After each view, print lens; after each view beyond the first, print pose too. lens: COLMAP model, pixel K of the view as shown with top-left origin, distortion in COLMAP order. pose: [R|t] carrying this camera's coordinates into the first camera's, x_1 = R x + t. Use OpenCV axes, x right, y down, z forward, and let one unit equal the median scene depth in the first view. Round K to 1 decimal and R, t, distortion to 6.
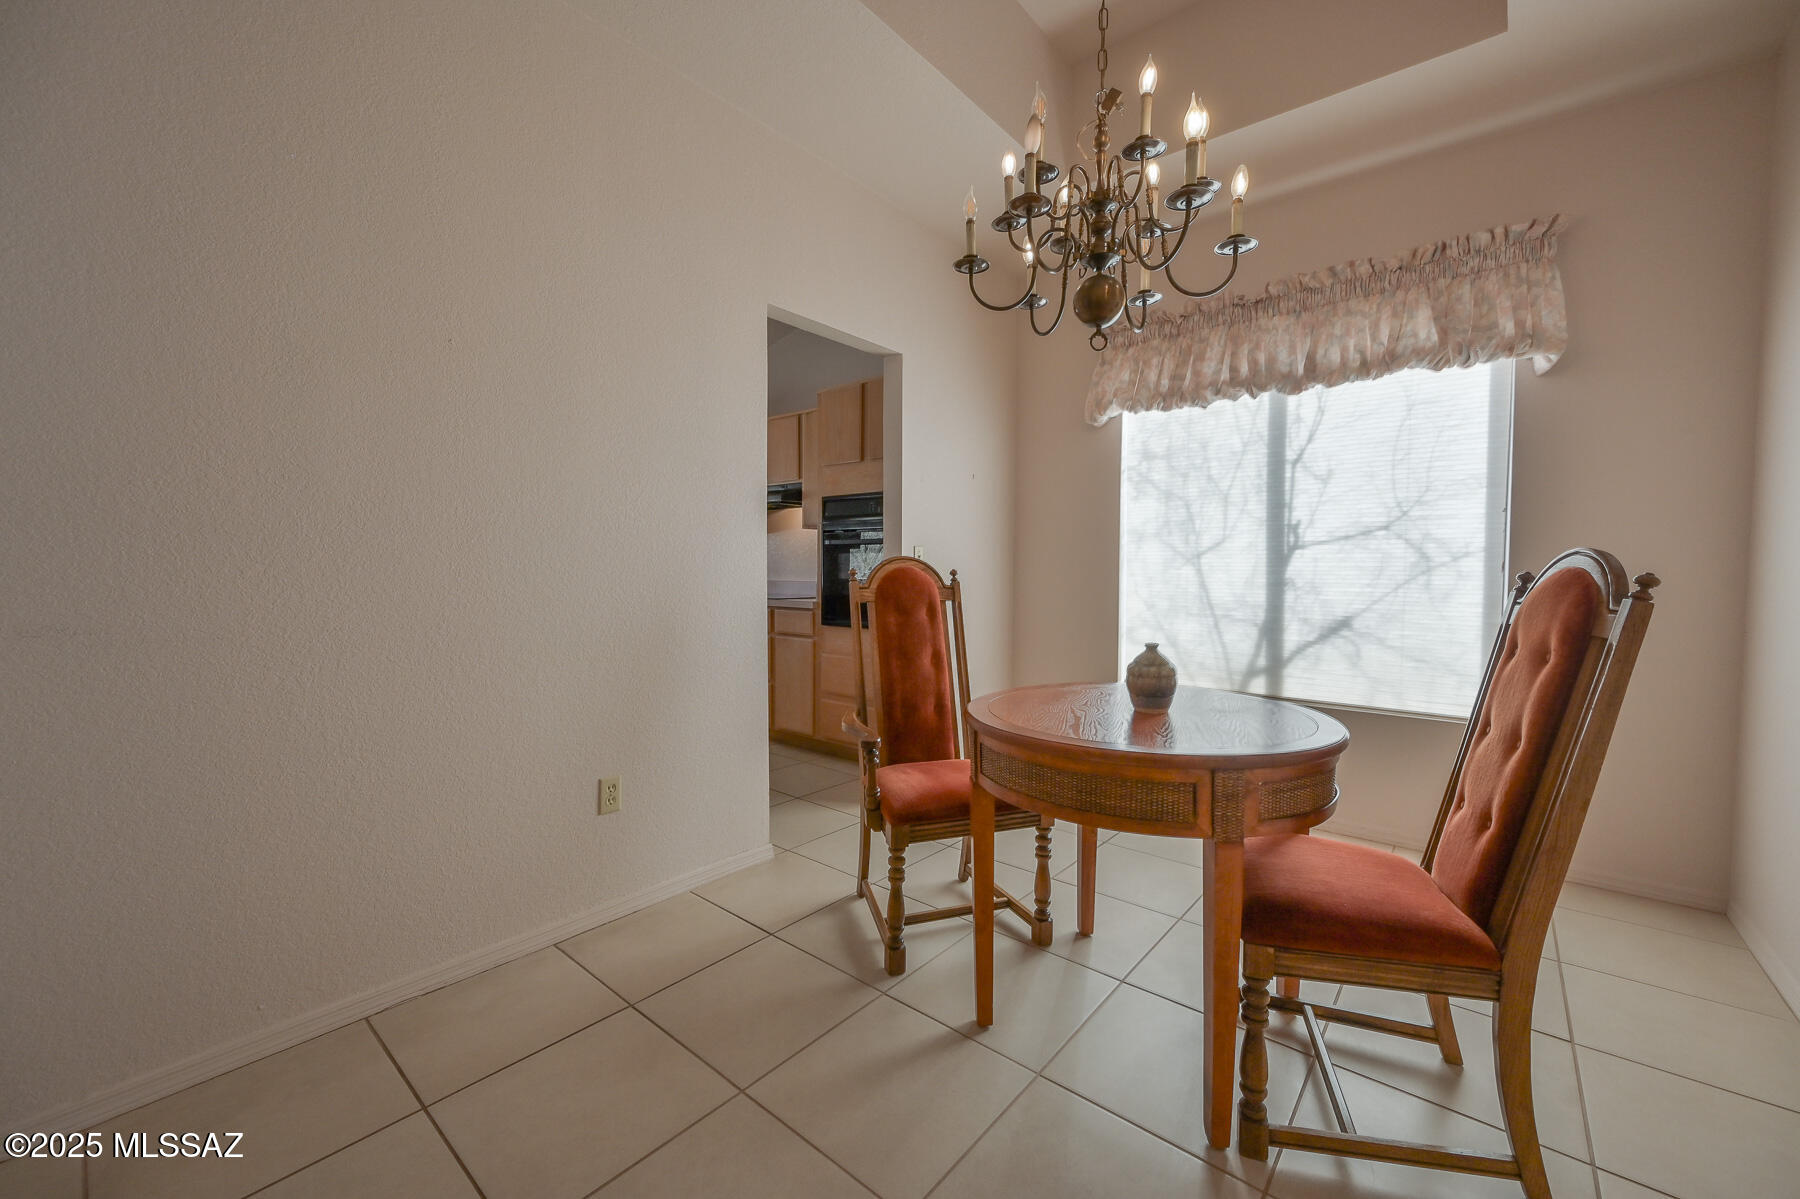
lens RADIAL K [[713.7, 0, 905.6], [0, 713.7, 602.0], [0, 0, 1]] dist [-0.002680, 0.000411]
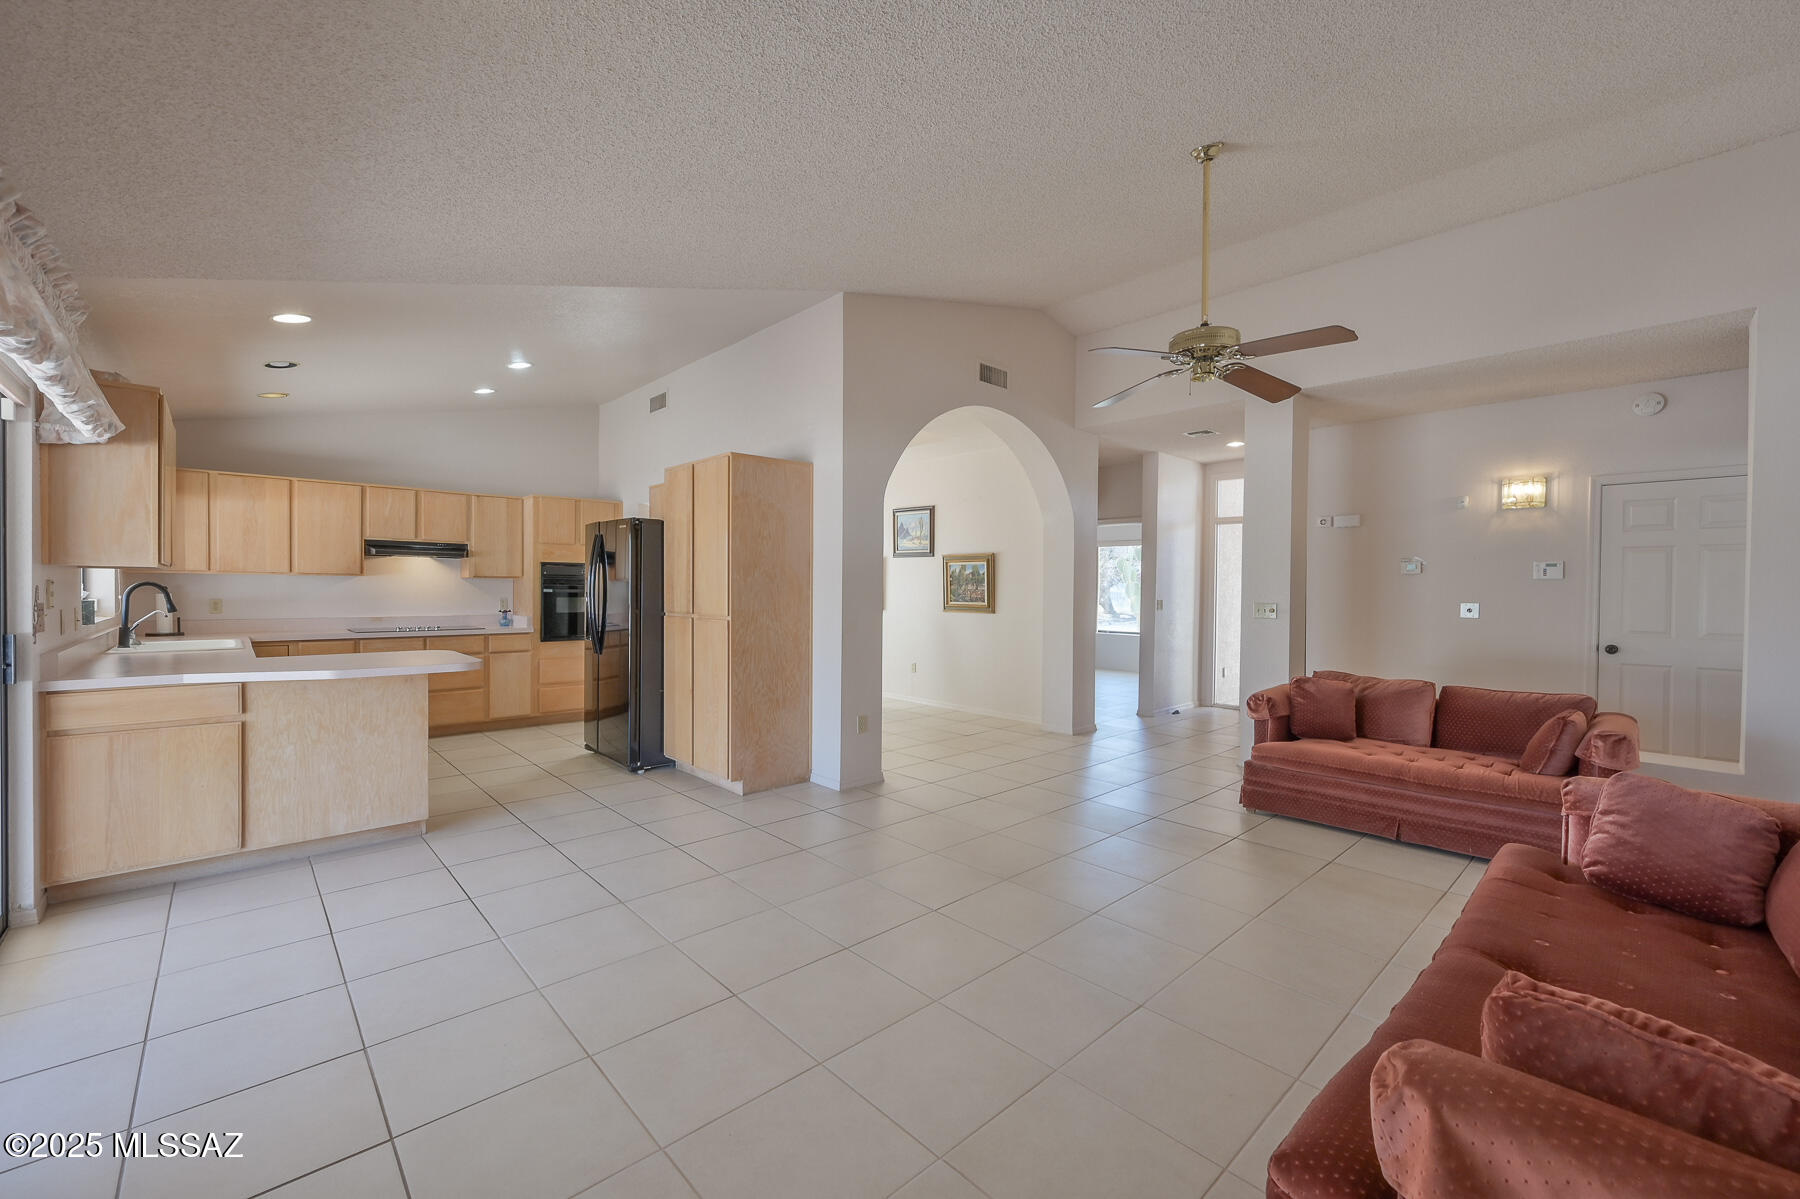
lens RADIAL K [[728.0, 0, 900.0], [0, 728.0, 599.5], [0, 0, 1]] dist [-0.000056, -0.000001]
pose [[0.128836, -0.020904, 0.991446, -1.607011], [0.029714, 0.999410, 0.017211, -0.066317], [-0.991221, 0.027243, 0.129381, -0.007962]]
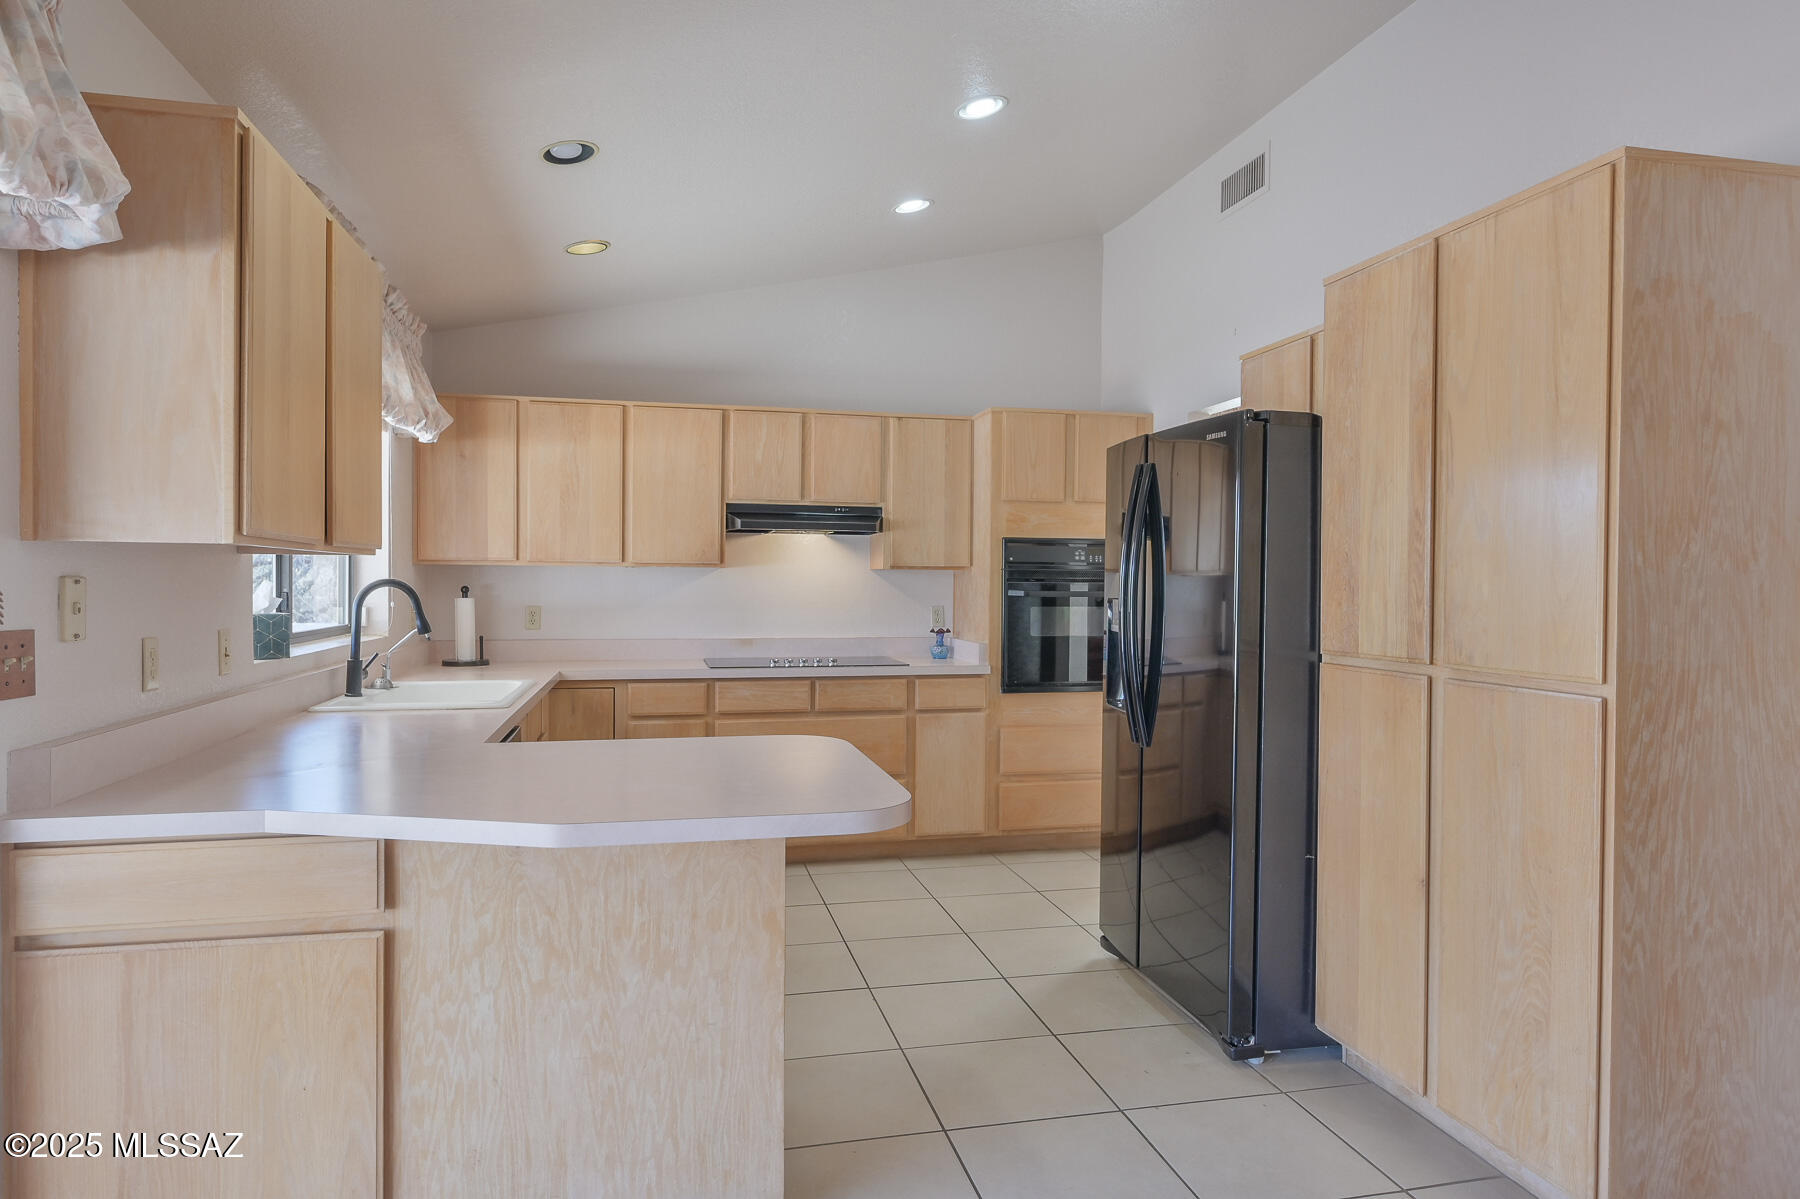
lens RADIAL K [[1070.9, 0, 900.0], [0, 1070.9, 599.5], [0, 0, 1]] dist [0.001086, 0.000063]
pose [[0.604961, -0.015768, 0.796099, -1.154580], [0.026682, 0.999644, -0.000476, -0.077693], [-0.795808, 0.021529, 0.605166, 0.343237]]
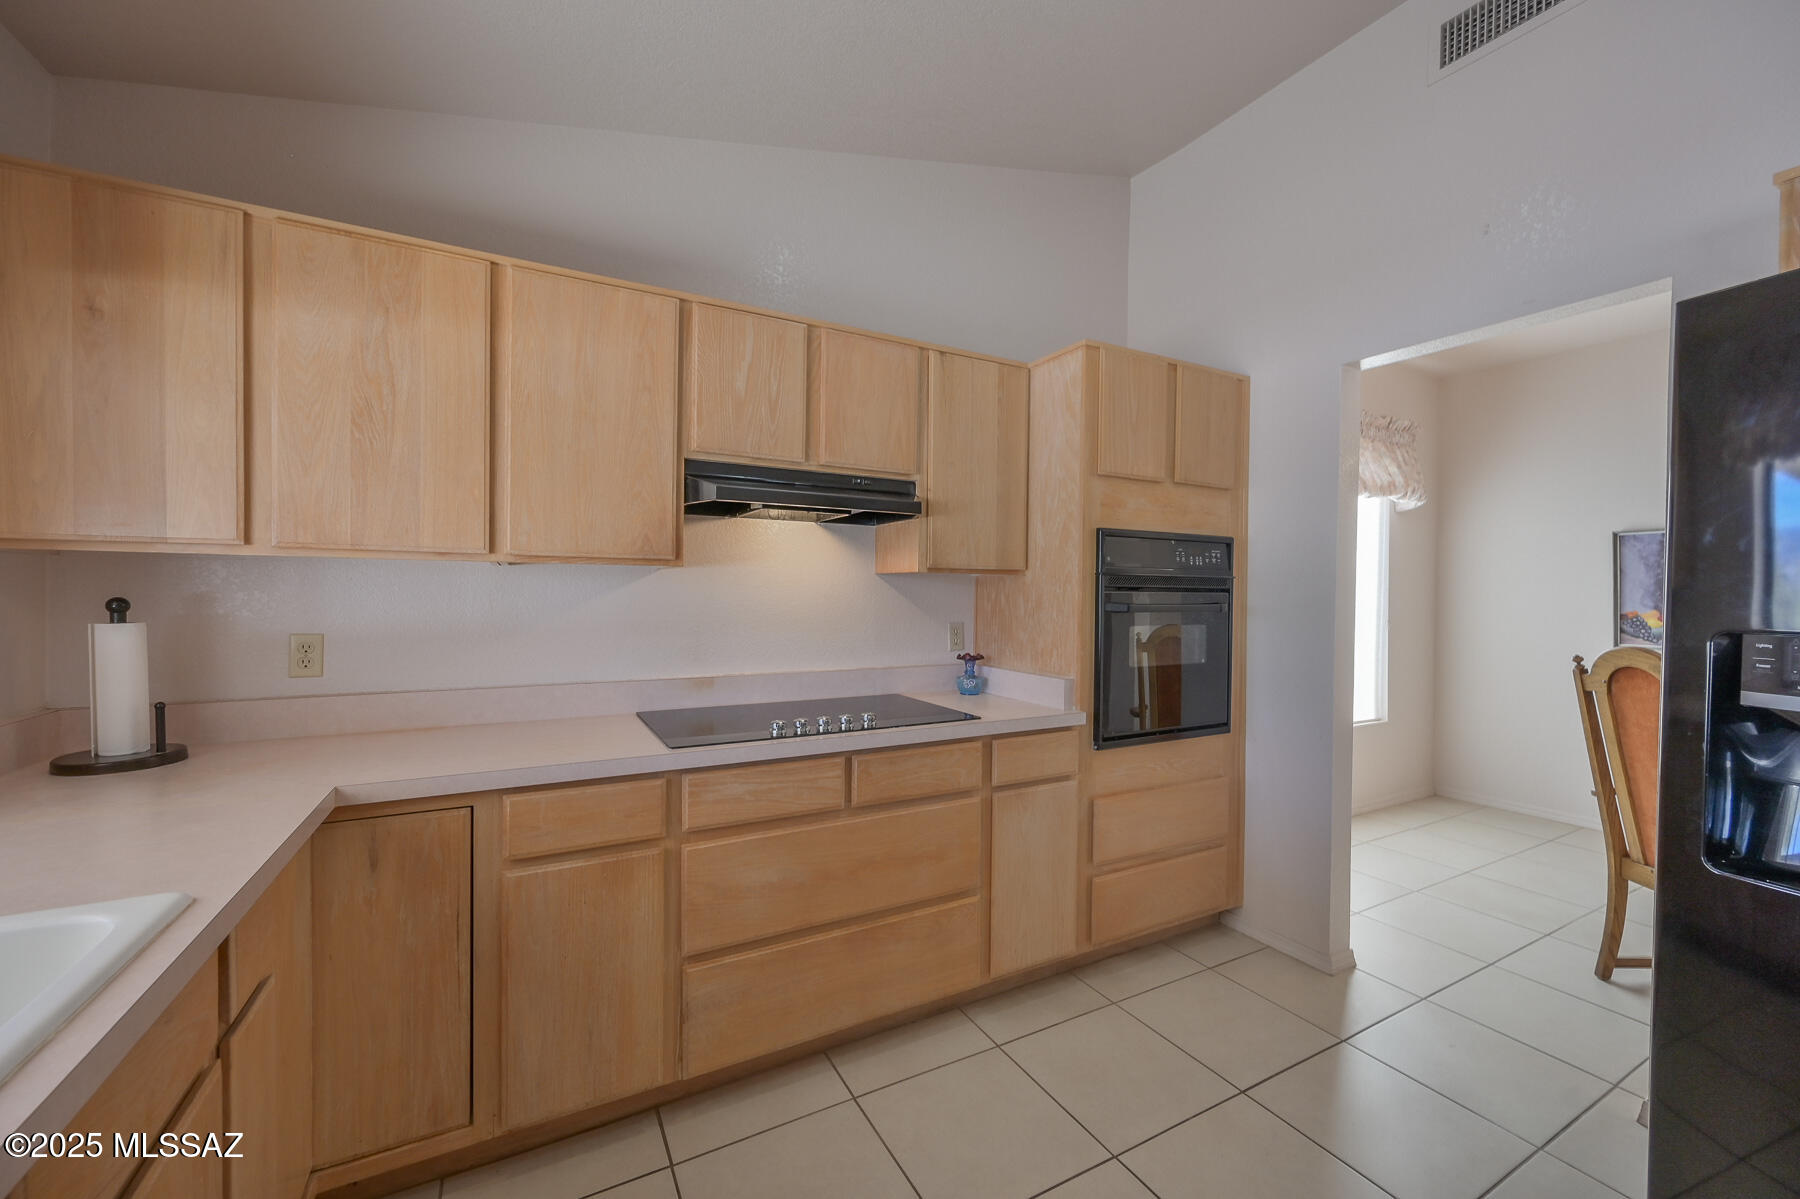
lens RADIAL K [[713.7, 0, 905.6], [0, 713.7, 602.0], [0, 0, 1]] dist [-0.002680, 0.000411]
pose [[0.366182, -0.017475, 0.930379, -0.699172], [0.027538, 0.999589, 0.007937, -0.095575], [-0.930136, 0.022714, 0.366512, 0.921625]]
